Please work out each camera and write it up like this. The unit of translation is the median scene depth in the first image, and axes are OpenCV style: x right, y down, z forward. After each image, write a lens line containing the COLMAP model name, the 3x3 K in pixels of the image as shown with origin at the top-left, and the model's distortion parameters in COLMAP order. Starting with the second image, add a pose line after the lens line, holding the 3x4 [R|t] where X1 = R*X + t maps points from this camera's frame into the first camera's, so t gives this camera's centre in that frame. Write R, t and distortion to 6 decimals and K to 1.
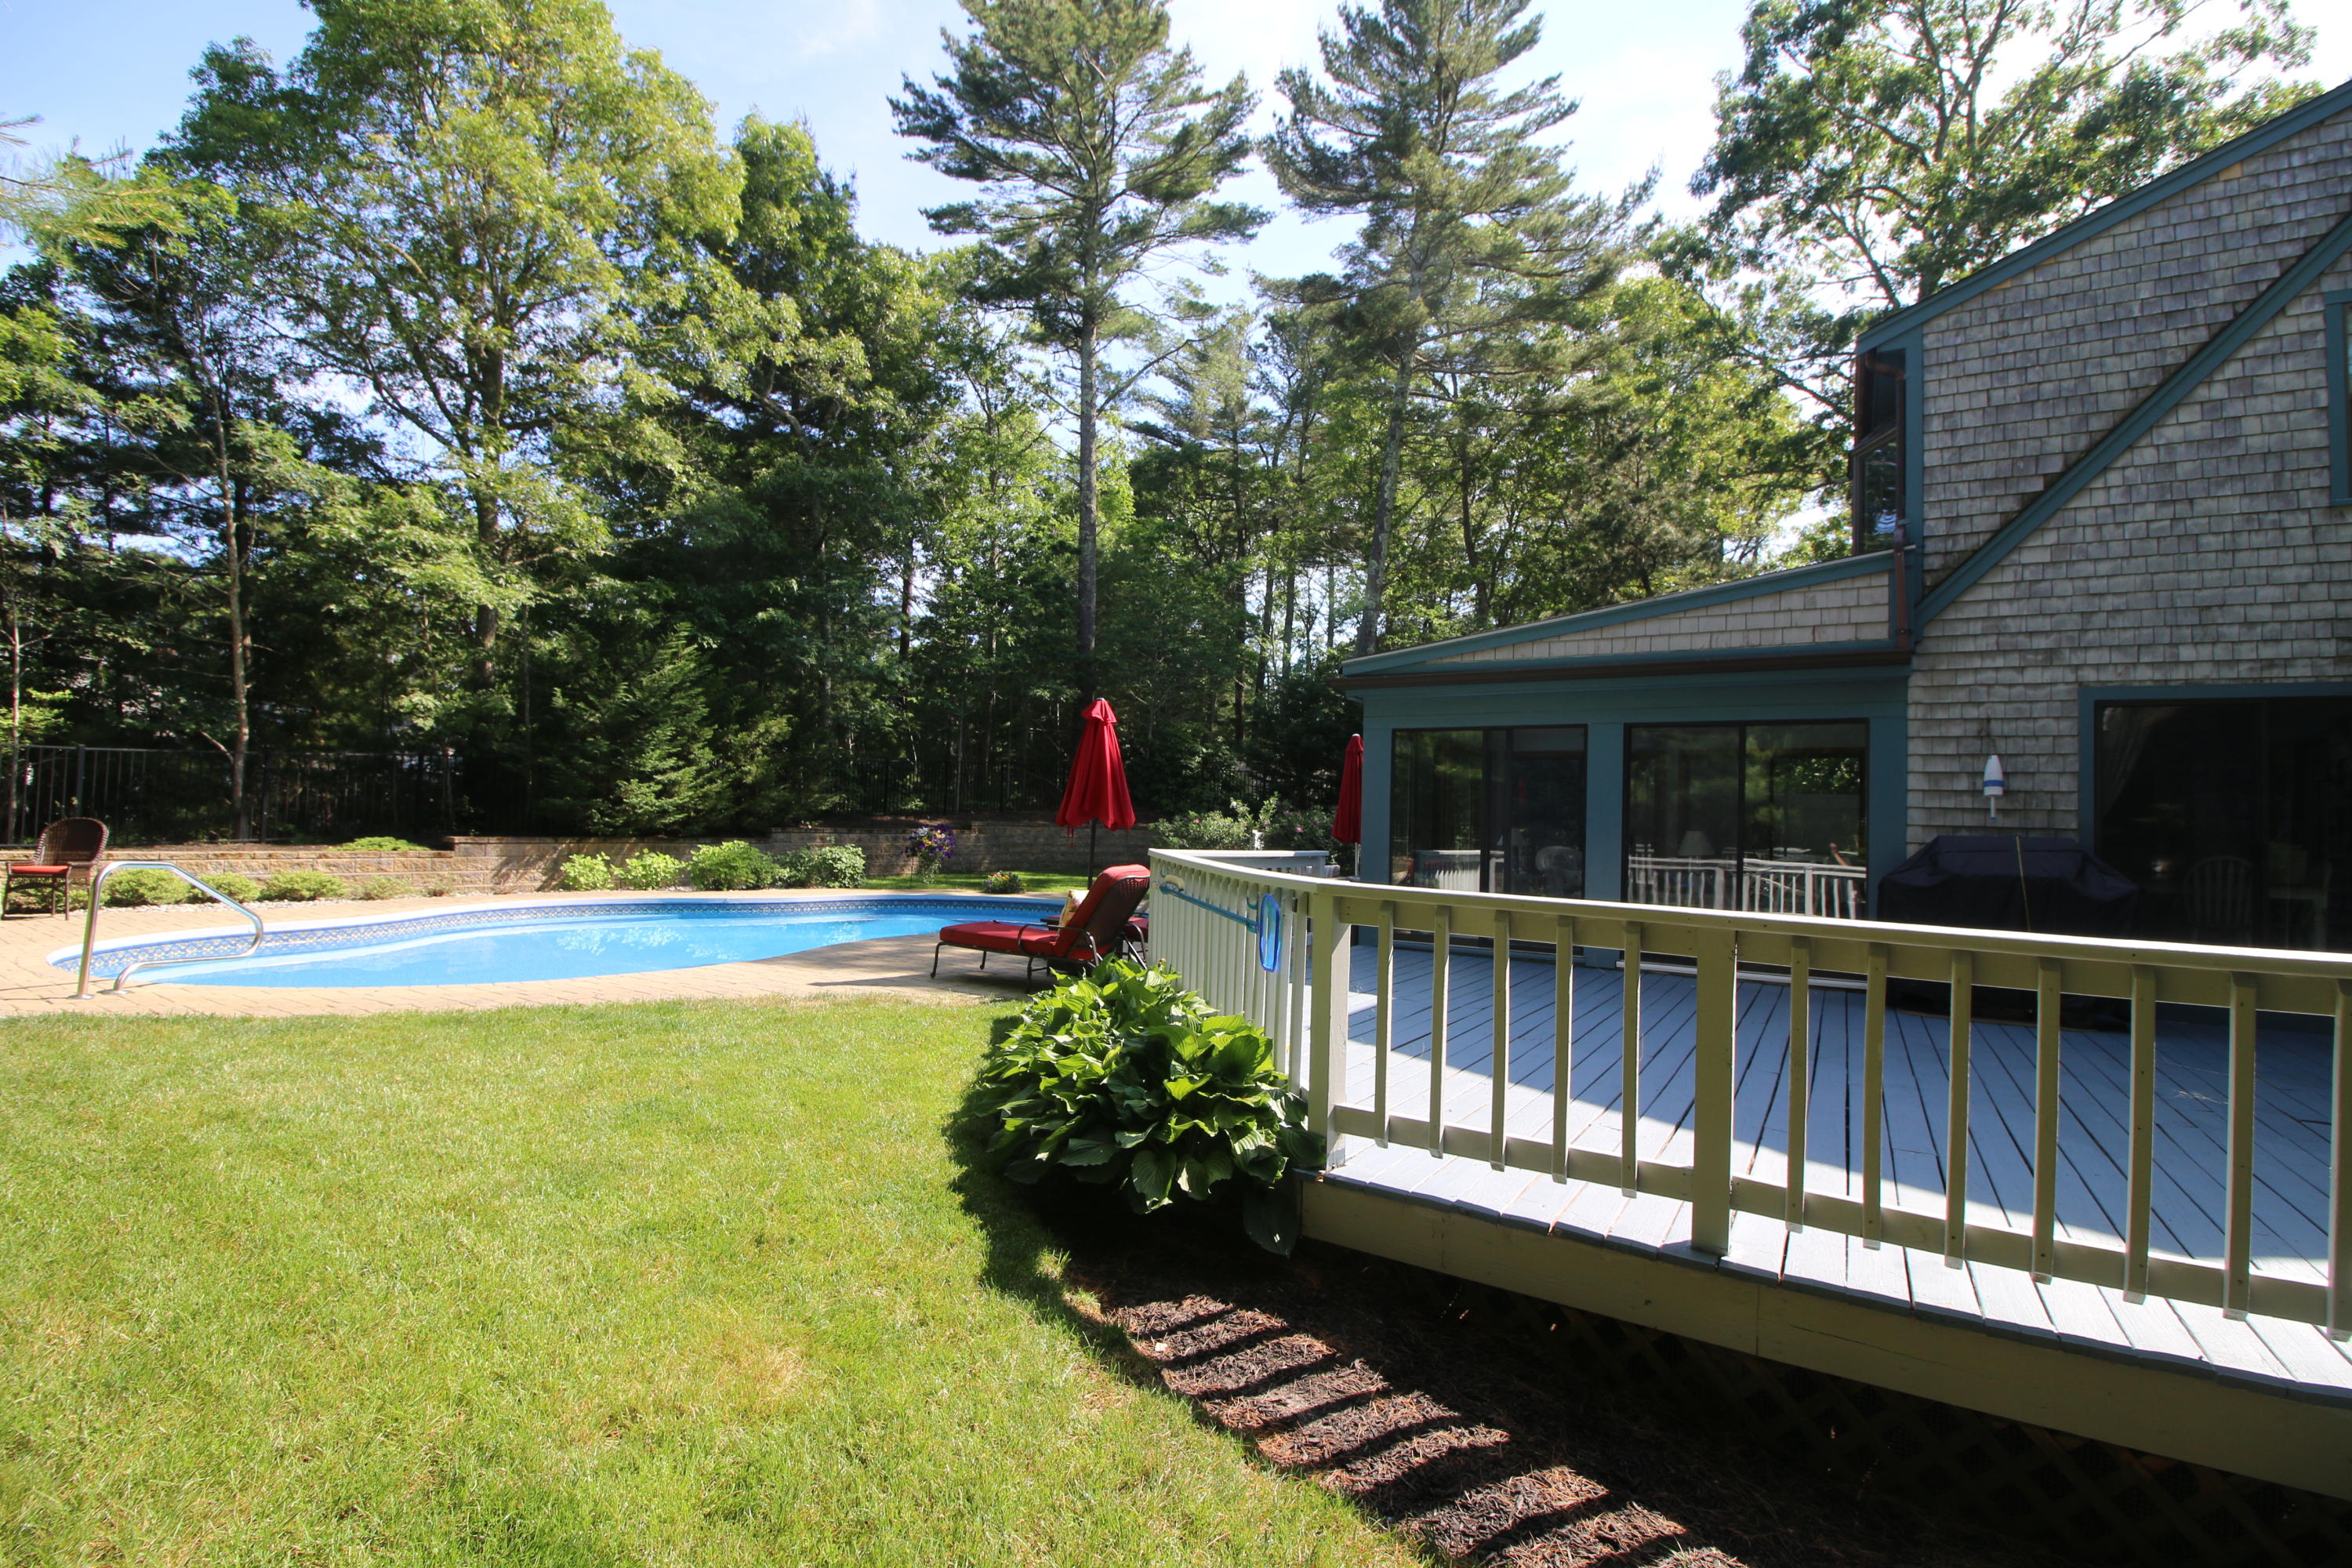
lens RADIAL K [[1077.2, 0, 1169.9], [0, 1077.2, 782.5], [0, 0, 1]] dist [0.000680, -0.014655]
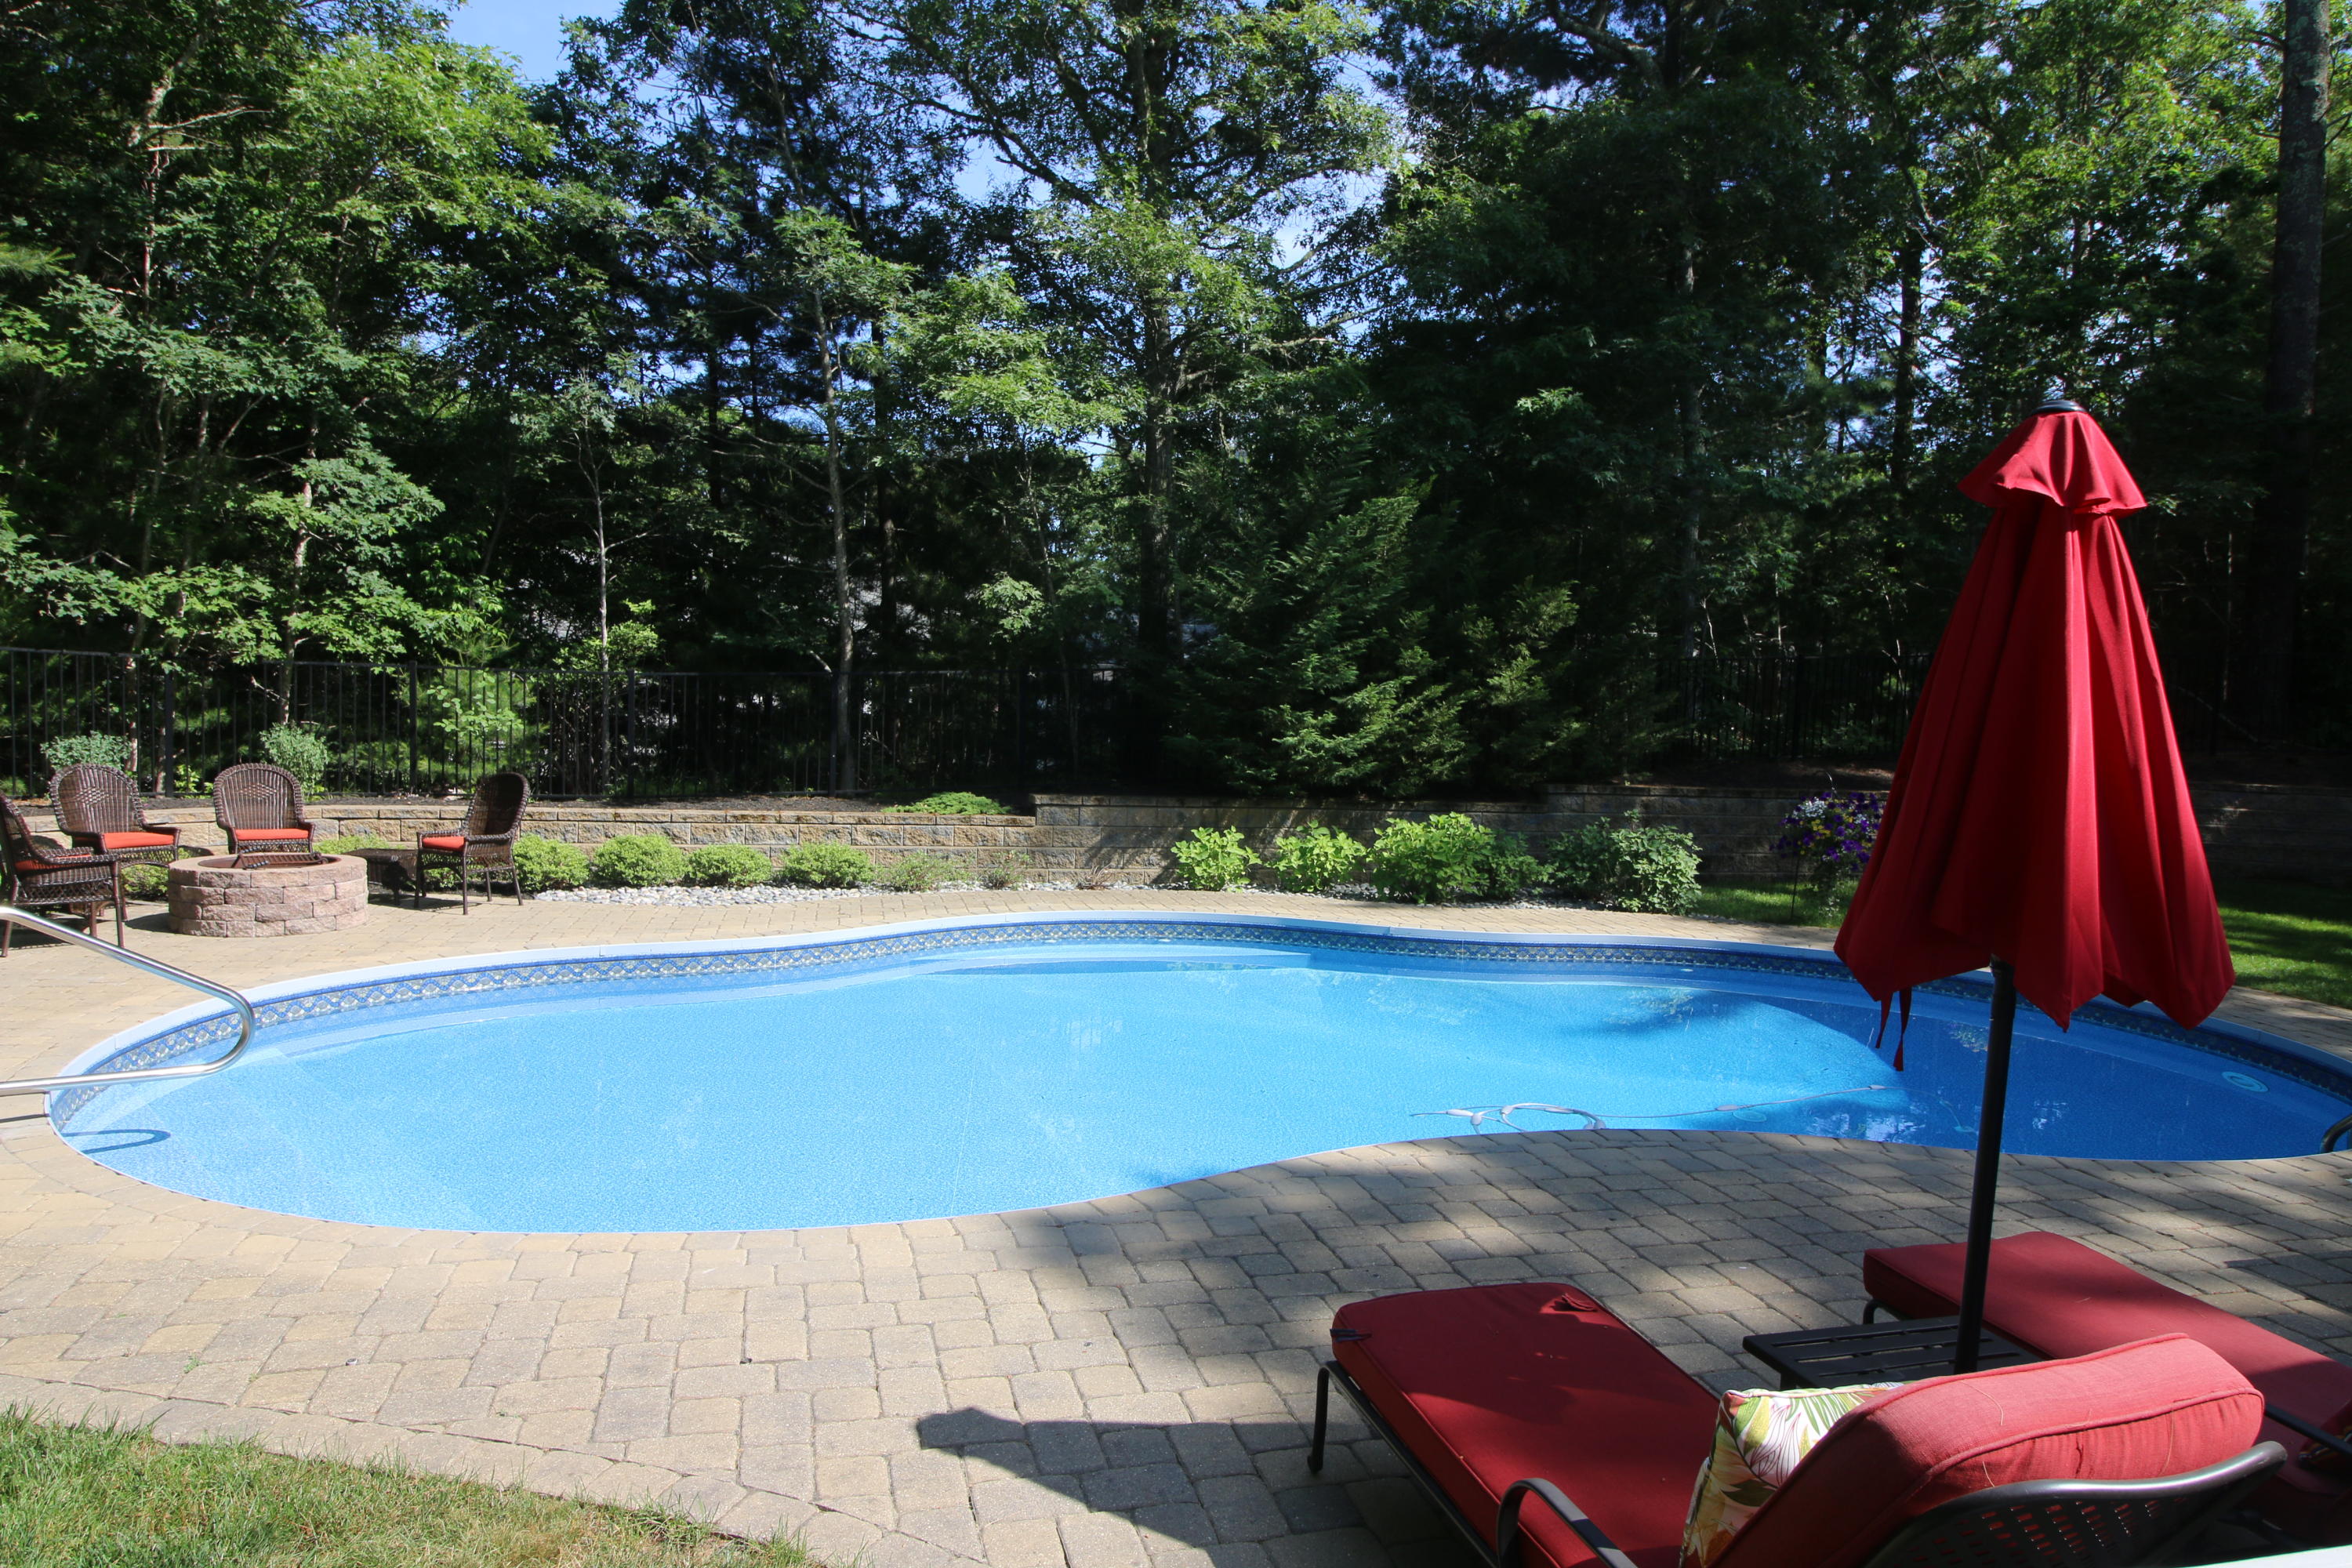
lens RADIAL K [[1467.1, 0, 1167.2], [0, 1467.1, 778.0], [0, 0, 1]] dist [0.001073, 0.000187]
pose [[0.733111, 0.032437, -0.679335, 0.004089], [0.012215, 0.998073, 0.060838, -0.012549], [0.679999, -0.052899, 0.731302, 0.359050]]
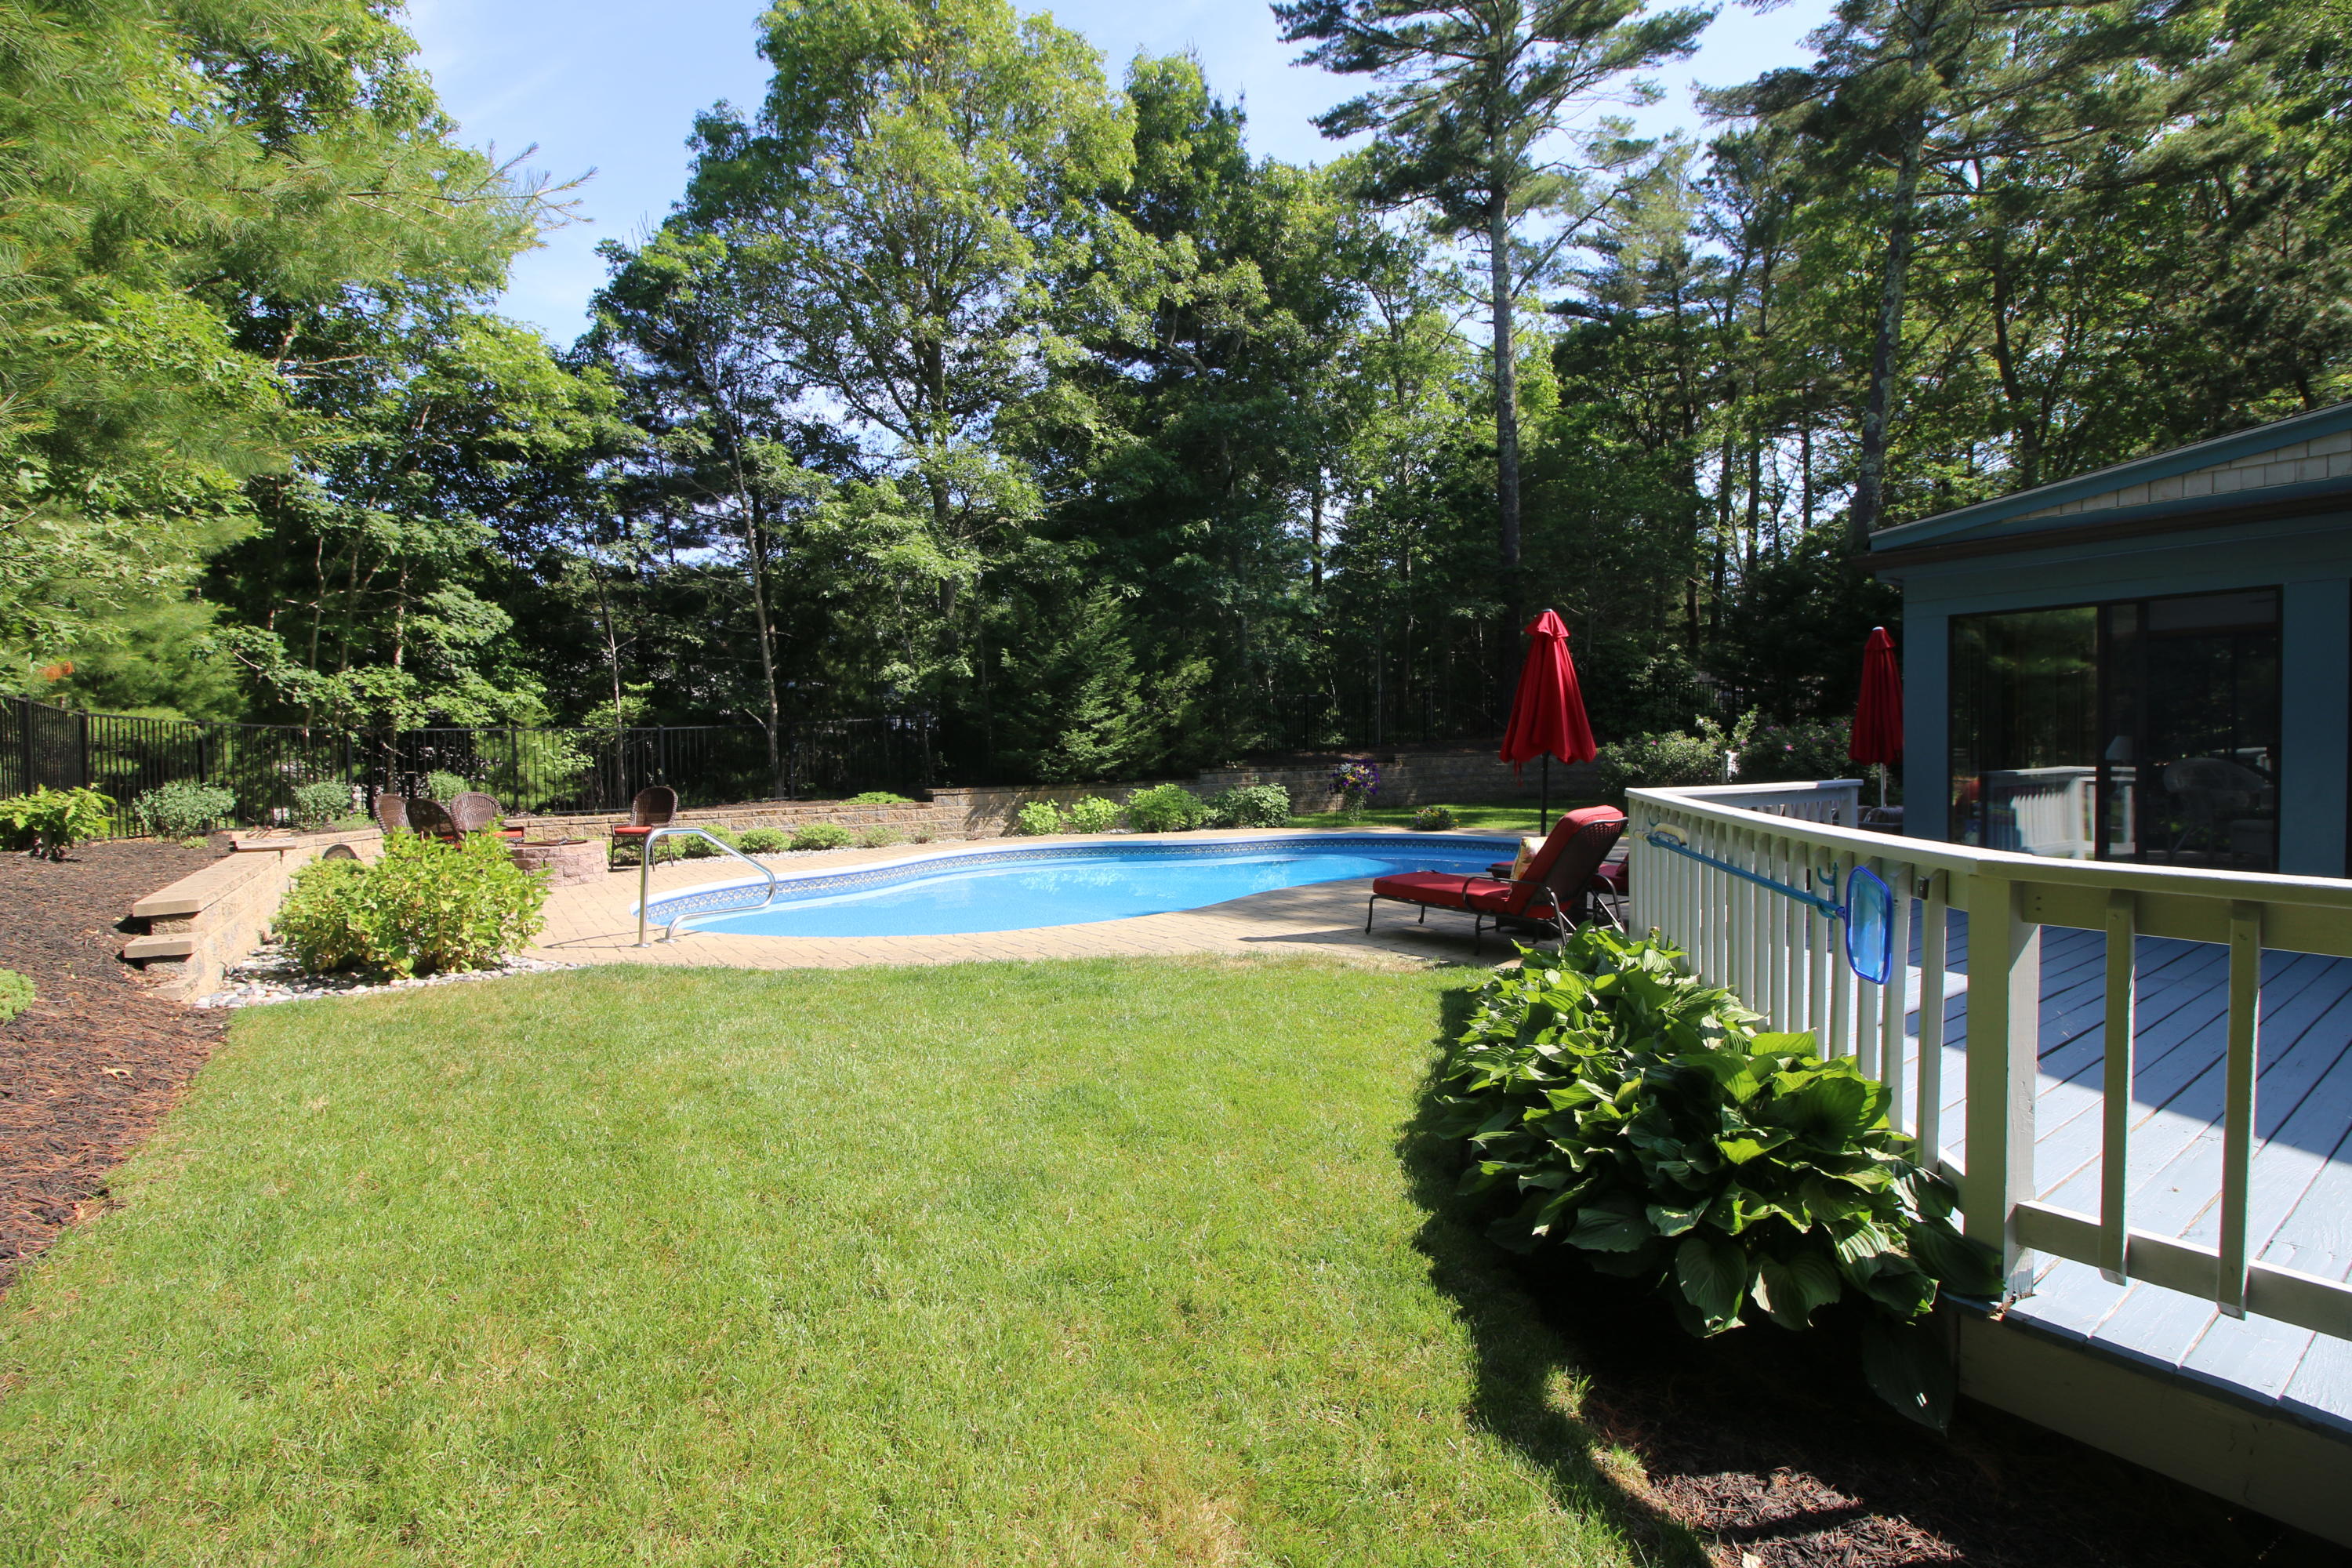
lens RADIAL K [[1077.2, 0, 1169.9], [0, 1077.2, 782.5], [0, 0, 1]] dist [0.000680, -0.014655]
pose [[0.925969, -0.033055, -0.376149, -0.013727], [0.057623, 0.996863, 0.054249, -0.002895], [0.373176, -0.071908, 0.924970, 0.050437]]
